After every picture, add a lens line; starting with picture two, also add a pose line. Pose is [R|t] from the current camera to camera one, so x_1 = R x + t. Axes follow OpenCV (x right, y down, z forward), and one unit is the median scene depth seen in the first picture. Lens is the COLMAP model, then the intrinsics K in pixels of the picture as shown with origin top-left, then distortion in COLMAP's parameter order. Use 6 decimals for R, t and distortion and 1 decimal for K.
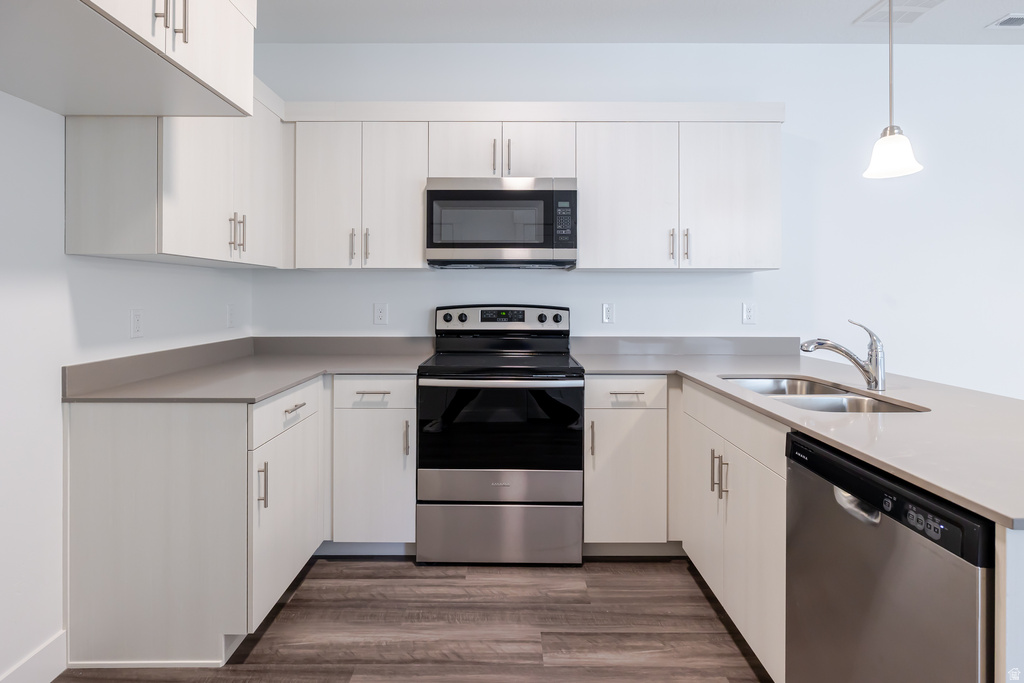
lens RADIAL K [[536.8, 0, 511.8], [0, 536.8, 295.1], [0, 0, 1]] dist [-0.000722, -0.000380]
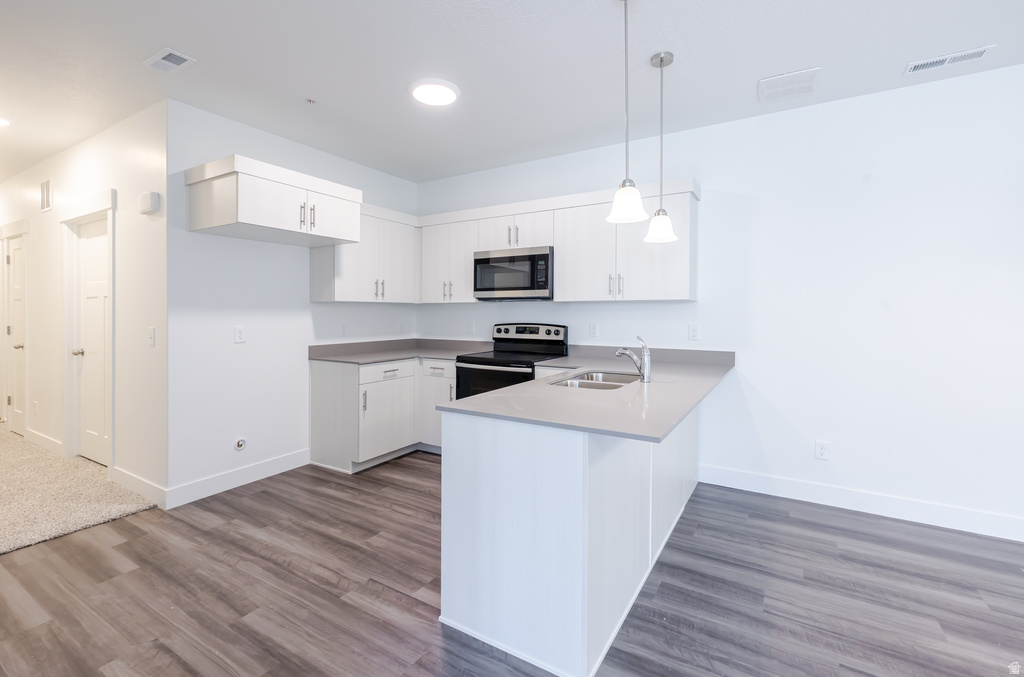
lens RADIAL K [[452.8, 0, 514.8], [0, 452.8, 314.0], [0, 0, 1]] dist [0.001260, 0.000131]
pose [[0.852894, 0.001585, -0.522082, 0.741153], [-0.000419, 0.999997, 0.002352, -0.015612], [0.522085, -0.001787, 0.852892, -0.217903]]
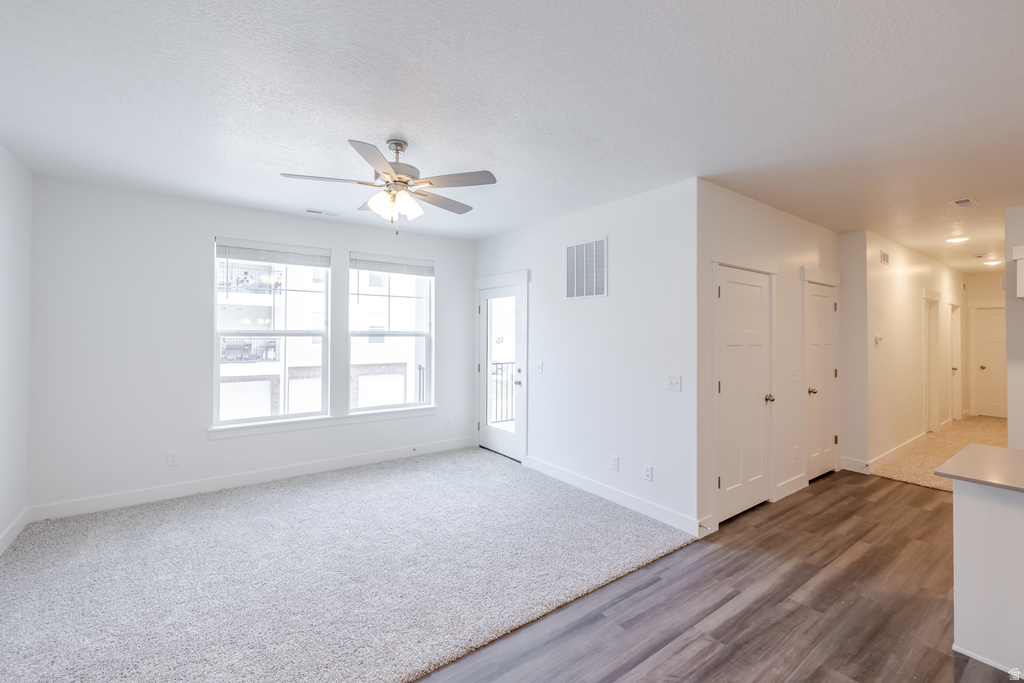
lens RADIAL K [[436.9, 0, 511.5], [0, 436.9, 324.8], [0, 0, 1]] dist [0.000311, -0.000124]
pose [[-0.813409, -0.020667, -0.581325, 1.622906], [-0.011039, 0.999737, -0.020095, -0.092077], [0.581587, -0.009928, -0.813423, 0.500404]]
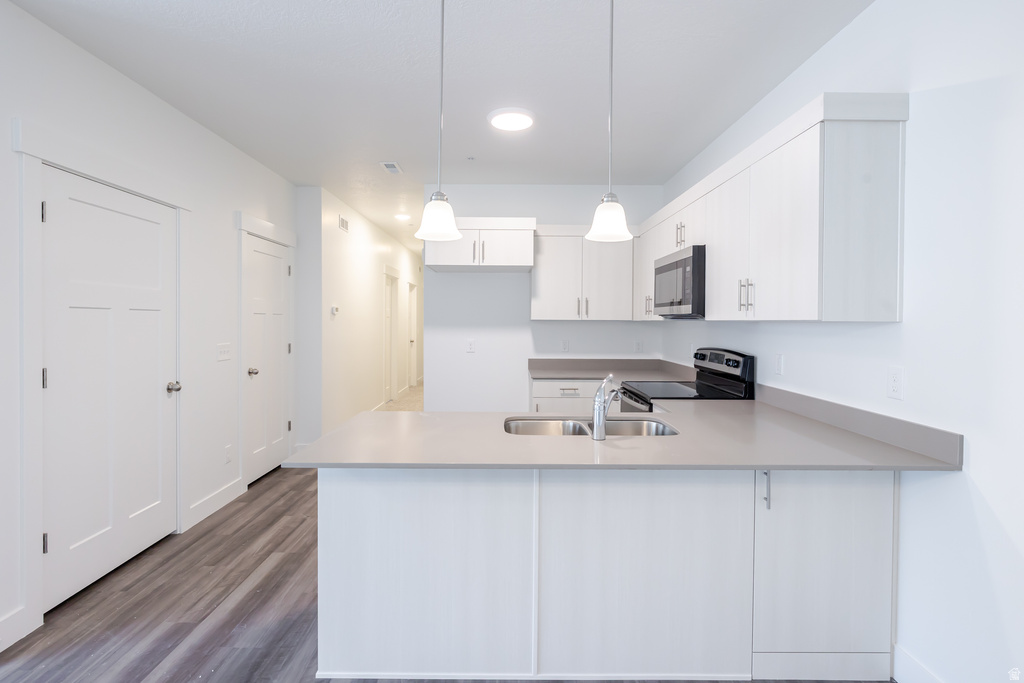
lens RADIAL K [[489.5, 0, 509.5], [0, 489.5, 324.7], [0, 0, 1]] dist [-0.001474, 0.000166]
pose [[-0.004585, 0.005945, -0.999972, 1.205356], [-0.007439, 0.999954, 0.005979, -0.044001], [0.999962, 0.007466, -0.004540, 0.592169]]
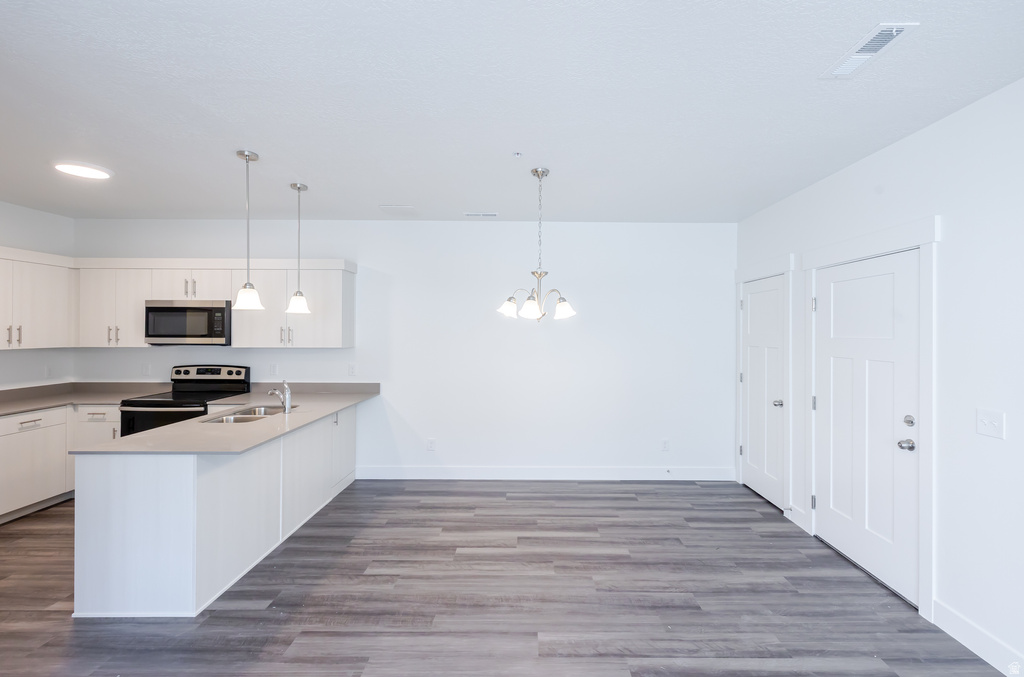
lens RADIAL K [[445.9, 0, 534.1], [0, 445.9, 330.8], [0, 0, 1]] dist [0.001542, -0.000036]
pose [[0.999969, 0.002976, 0.007236, 1.190135], [-0.002991, 0.999994, 0.001985, -0.116504], [-0.007230, -0.002007, 0.999972, -0.580196]]
